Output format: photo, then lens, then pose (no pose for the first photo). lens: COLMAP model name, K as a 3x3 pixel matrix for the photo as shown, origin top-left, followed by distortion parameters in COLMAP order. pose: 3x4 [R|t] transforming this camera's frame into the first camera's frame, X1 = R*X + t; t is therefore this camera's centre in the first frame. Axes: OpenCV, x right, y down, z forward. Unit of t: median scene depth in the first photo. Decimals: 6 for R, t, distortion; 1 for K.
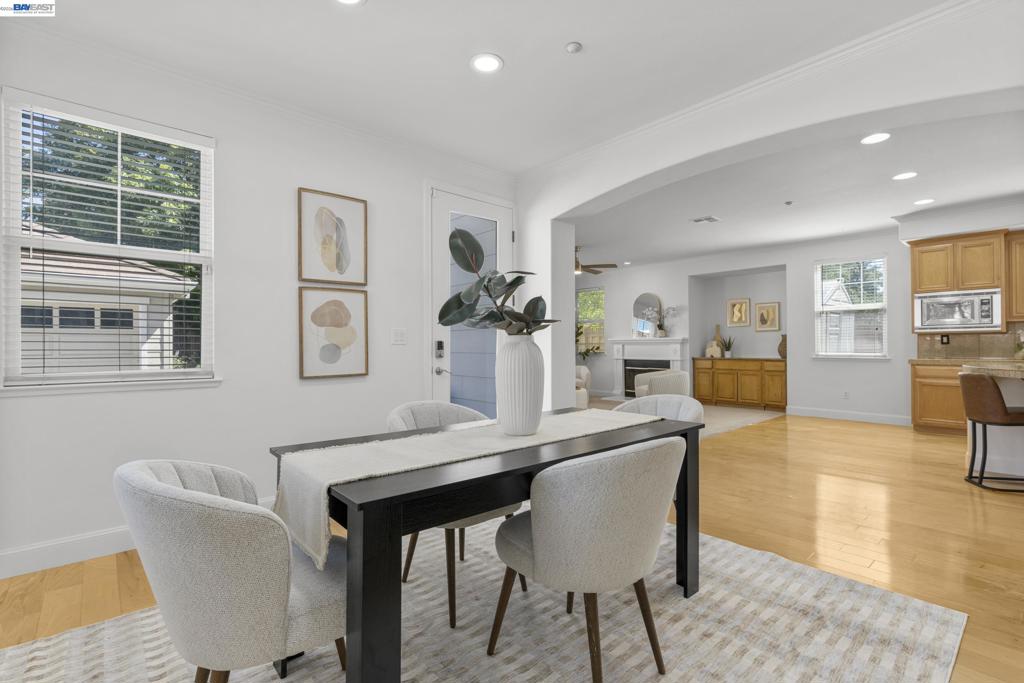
lens RADIAL K [[466.0, 0, 511.0], [0, 466.0, 344.0], [0, 0, 1]] dist [-0.001270, 0.000169]
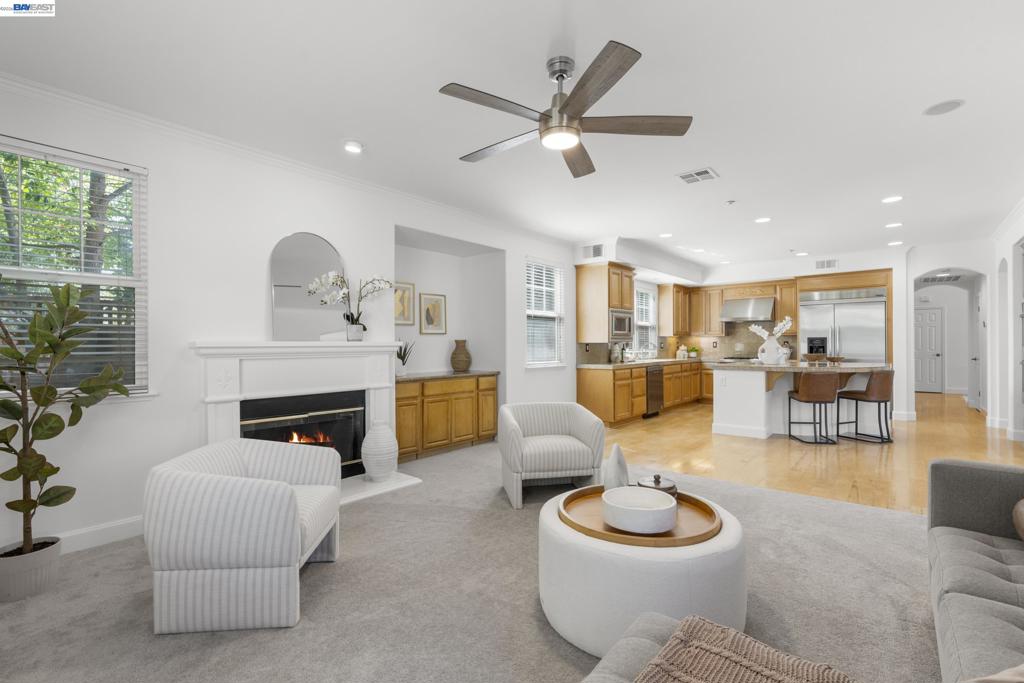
lens RADIAL K [[466.0, 0, 511.0], [0, 466.0, 344.0], [0, 0, 1]] dist [-0.001270, 0.000169]
pose [[-0.153110, 0.001713, 0.988208, -0.166155], [0.000058, 0.999999, -0.001725, -0.011455], [-0.988209, -0.000206, -0.153110, 0.989677]]
